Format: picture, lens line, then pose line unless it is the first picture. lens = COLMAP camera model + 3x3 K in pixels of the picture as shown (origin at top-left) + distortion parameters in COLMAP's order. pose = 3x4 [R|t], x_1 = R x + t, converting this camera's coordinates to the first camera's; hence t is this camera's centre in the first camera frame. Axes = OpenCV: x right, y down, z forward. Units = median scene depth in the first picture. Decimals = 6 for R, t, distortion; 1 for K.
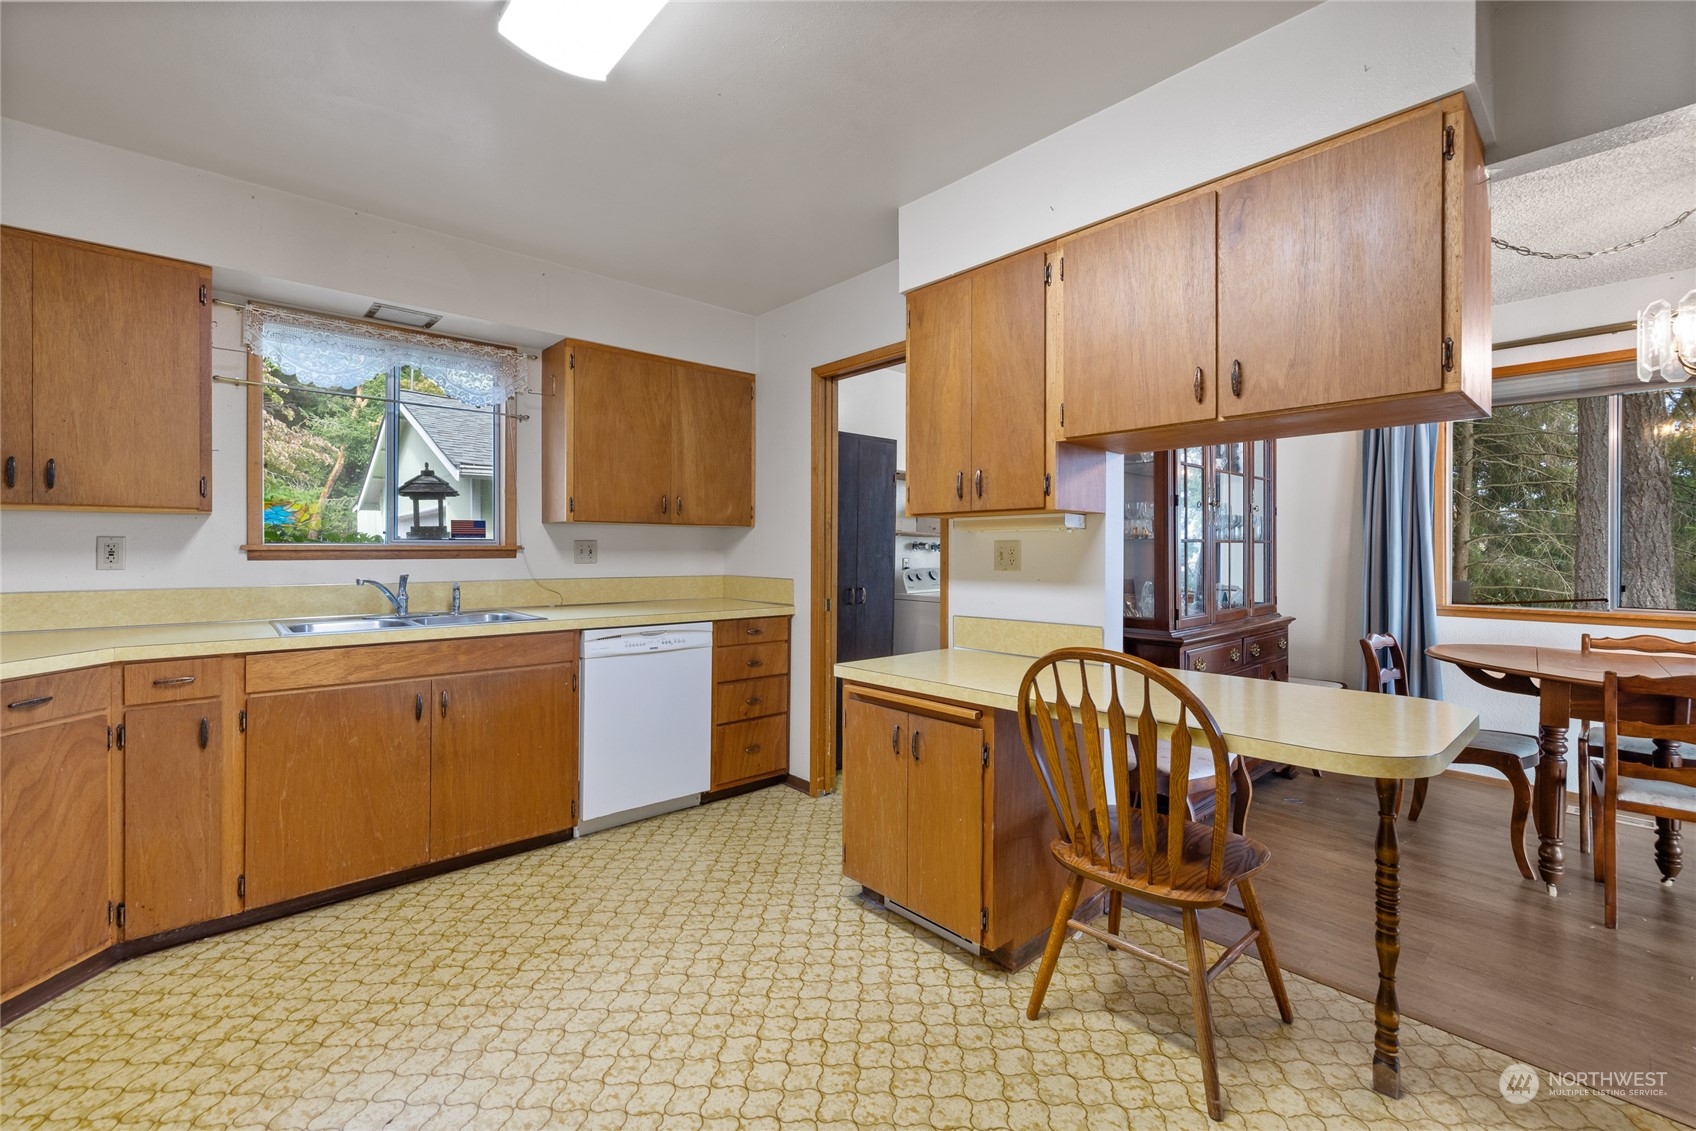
lens RADIAL K [[710.3, 0, 843.8], [0, 710.3, 562.3], [0, 0, 1]] dist [-0.002576, 0.001248]
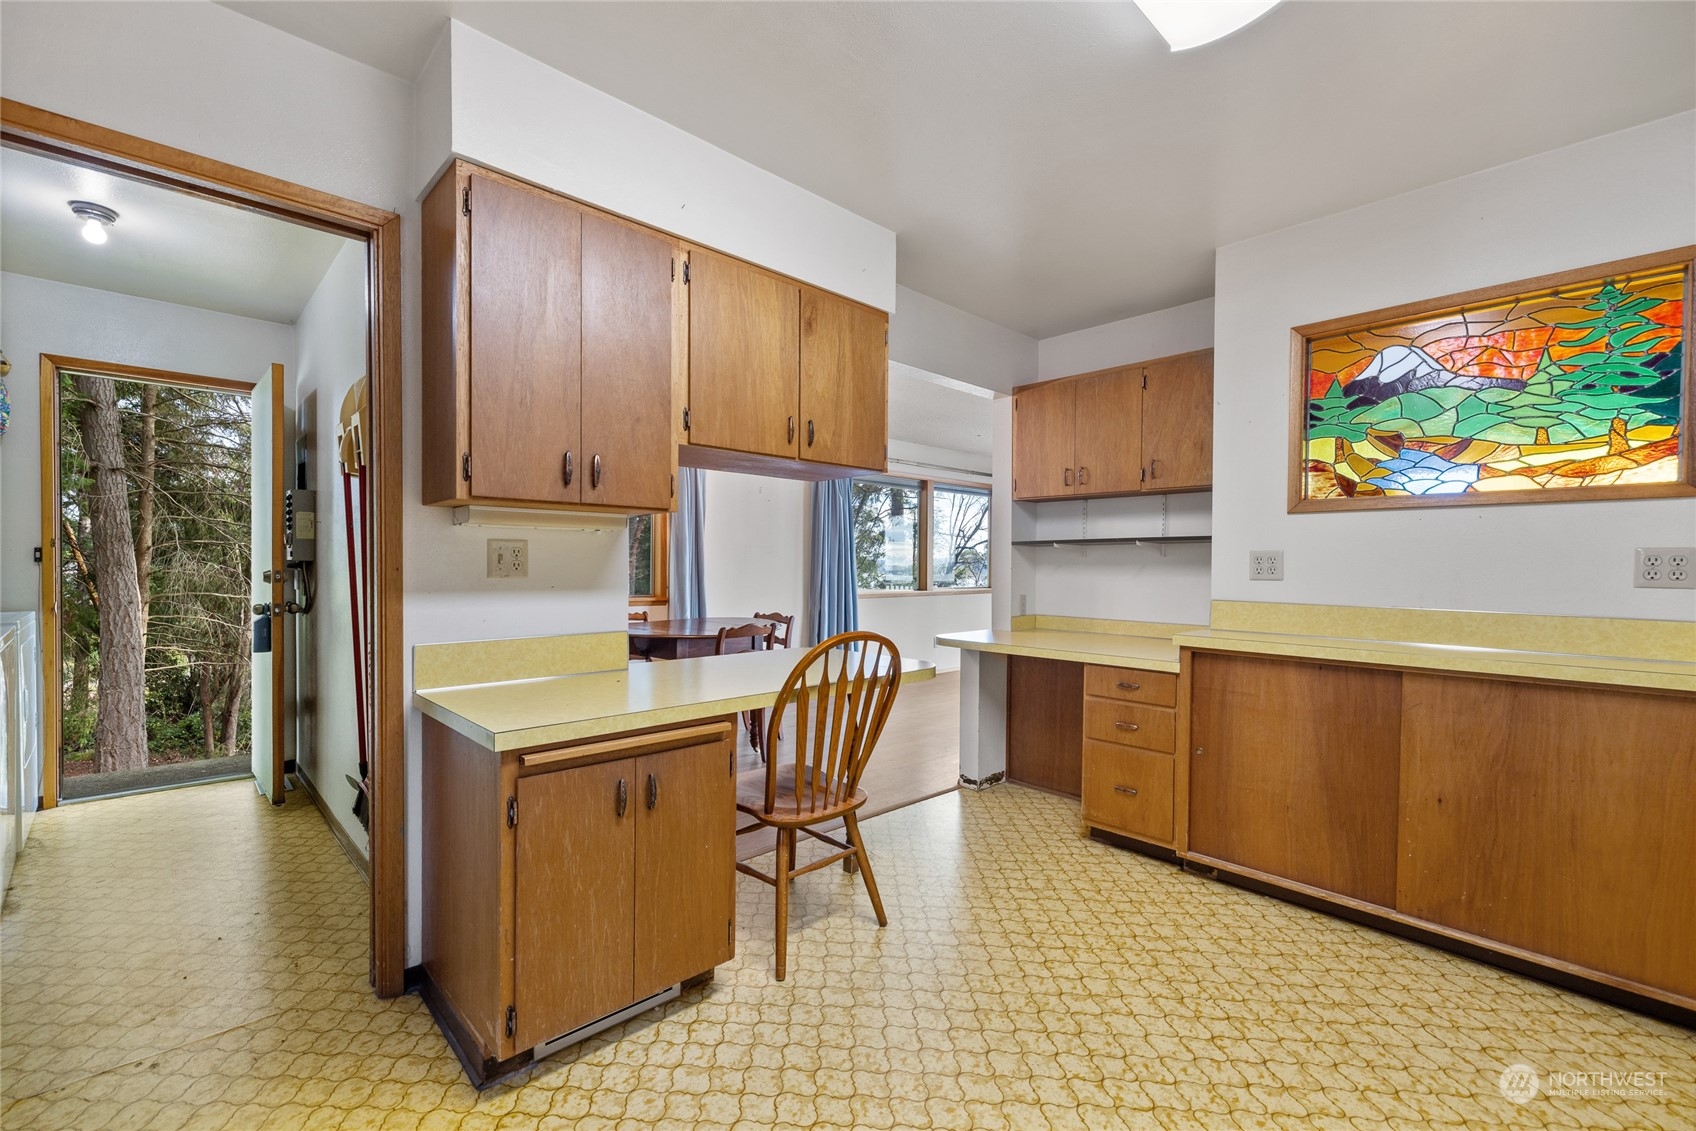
lens RADIAL K [[710.3, 0, 837.5], [0, 710.3, 566.9], [0, 0, 1]] dist [-0.002576, 0.001248]
pose [[-0.010802, -0.012424, 0.999864, -0.759527], [0.003003, 0.999918, 0.012458, -0.009296], [-0.999937, 0.003137, -0.010764, 0.847192]]
